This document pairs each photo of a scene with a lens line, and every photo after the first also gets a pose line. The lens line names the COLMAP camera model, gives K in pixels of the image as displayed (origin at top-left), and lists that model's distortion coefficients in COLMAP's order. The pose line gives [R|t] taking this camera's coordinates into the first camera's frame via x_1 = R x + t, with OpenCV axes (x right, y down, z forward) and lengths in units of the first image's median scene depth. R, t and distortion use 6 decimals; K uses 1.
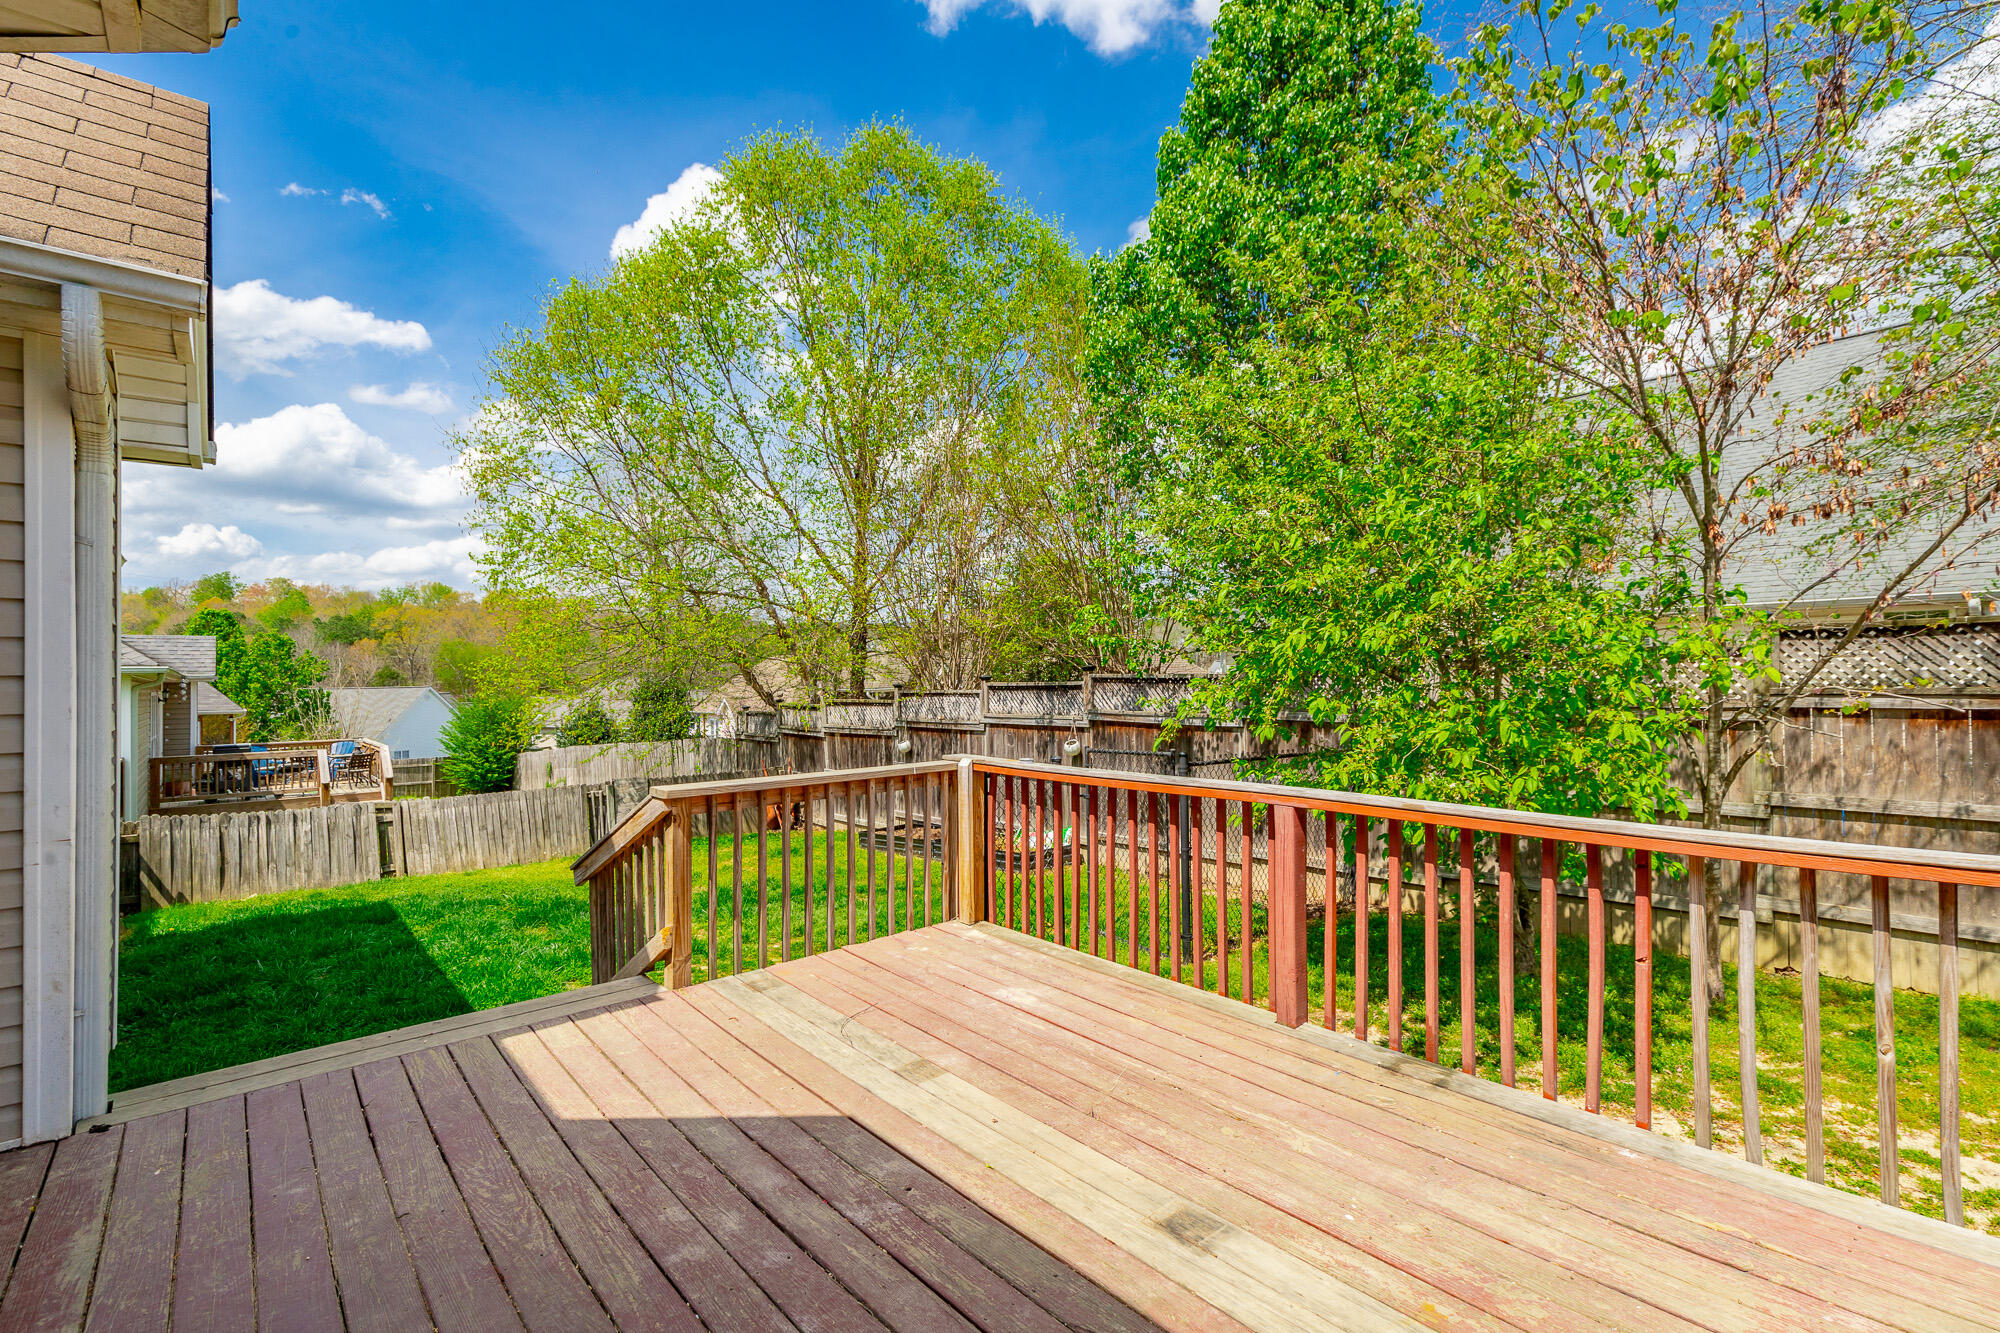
lens RADIAL K [[903.8, 0, 1014.9], [0, 903.8, 671.6], [0, 0, 1]] dist [0.002605, 0.002101]
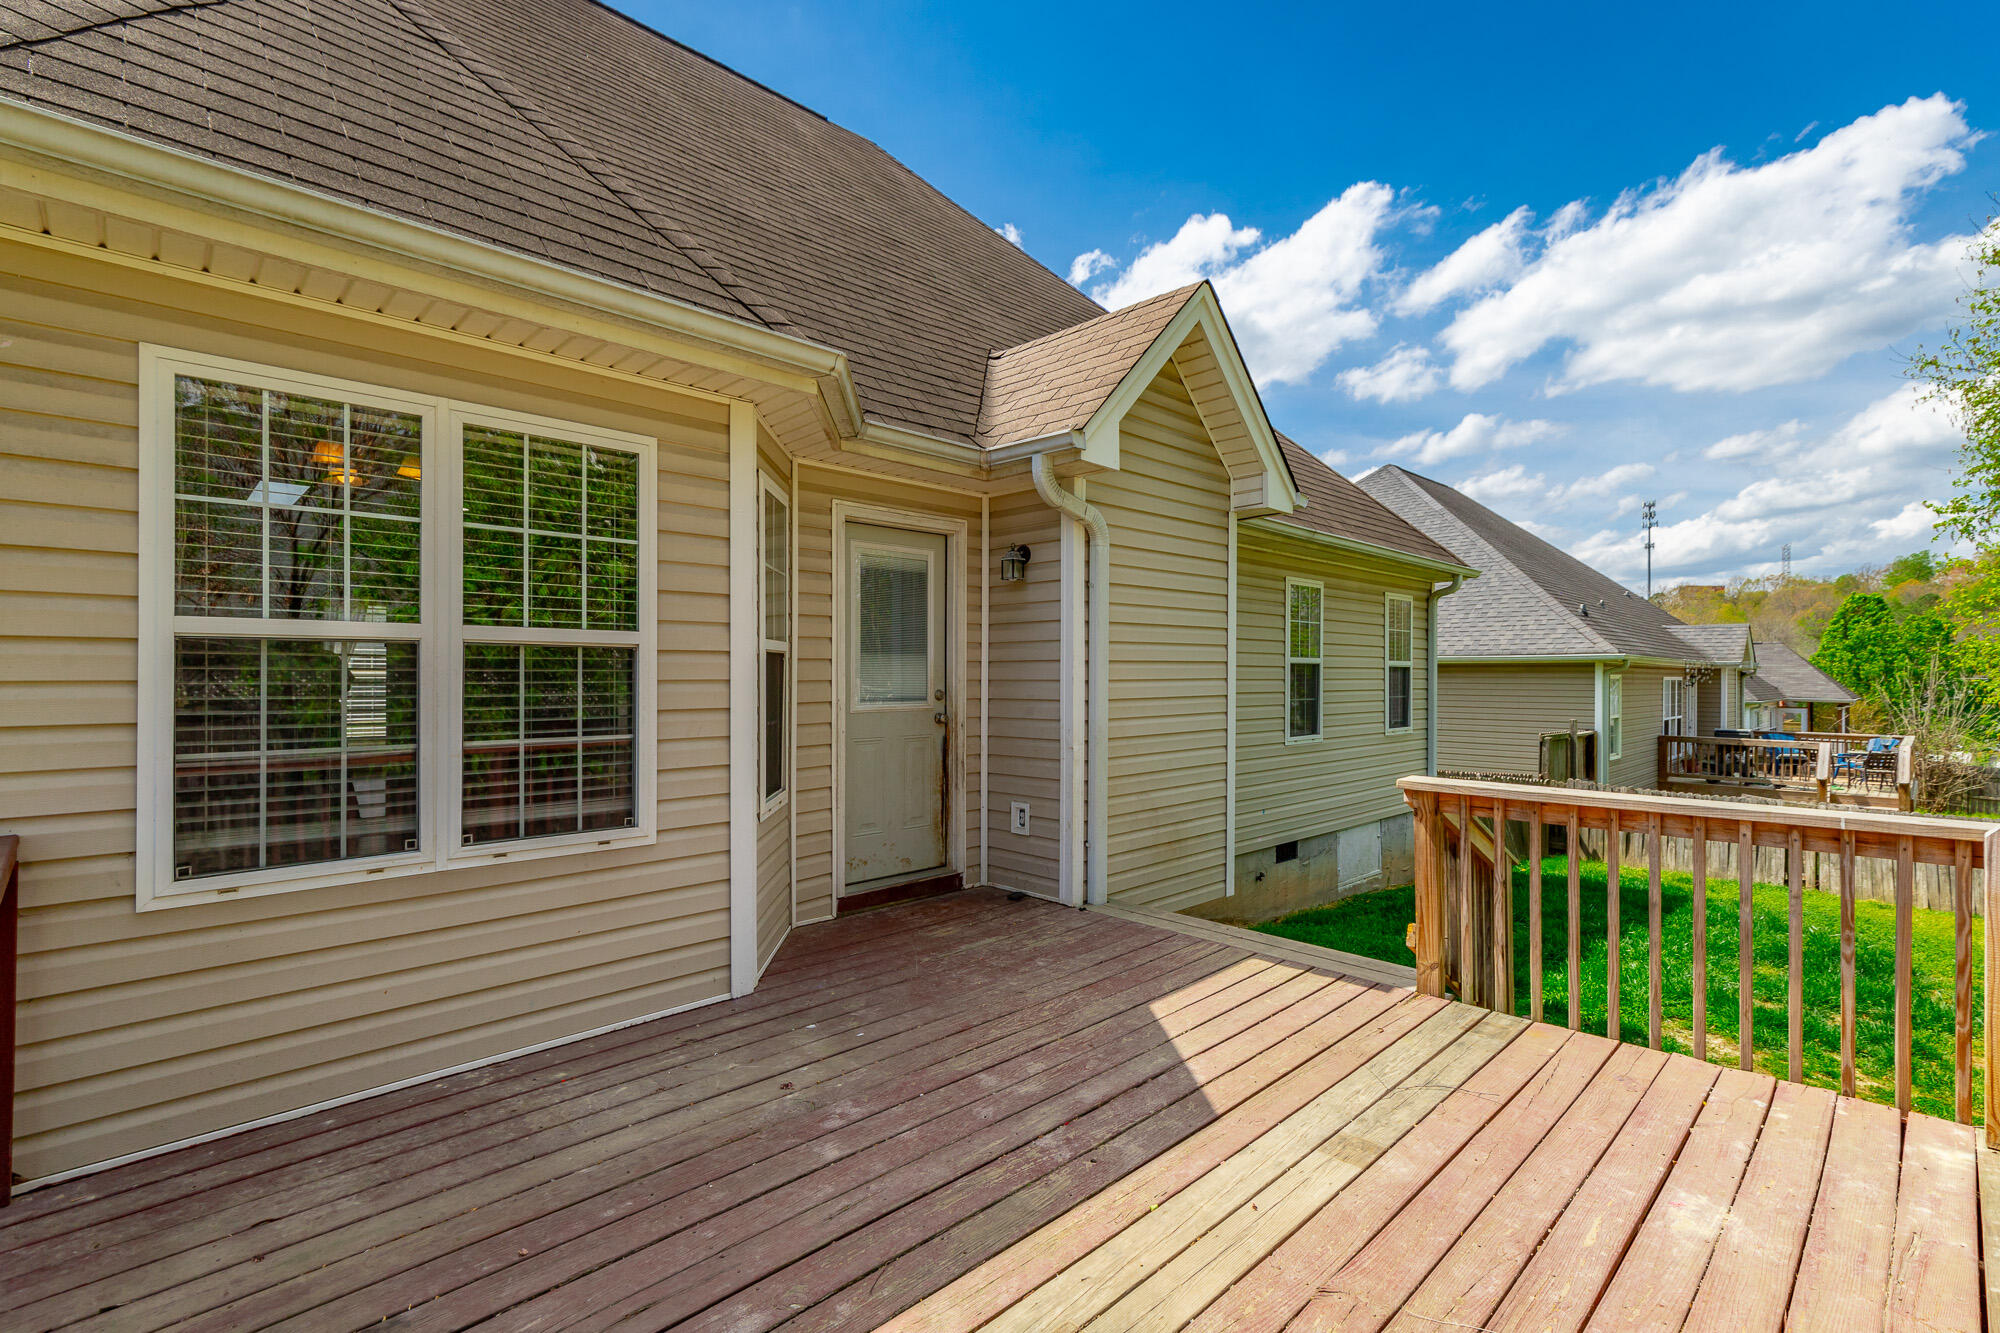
lens RADIAL K [[903.8, 0, 992.2], [0, 903.8, 676.2], [0, 0, 1]] dist [0.002605, 0.002101]
pose [[0.046096, 0.016720, -0.998797, 0.763999], [0.002504, 0.999855, 0.016853, 0.005015], [0.998934, -0.003277, 0.046048, 0.721552]]
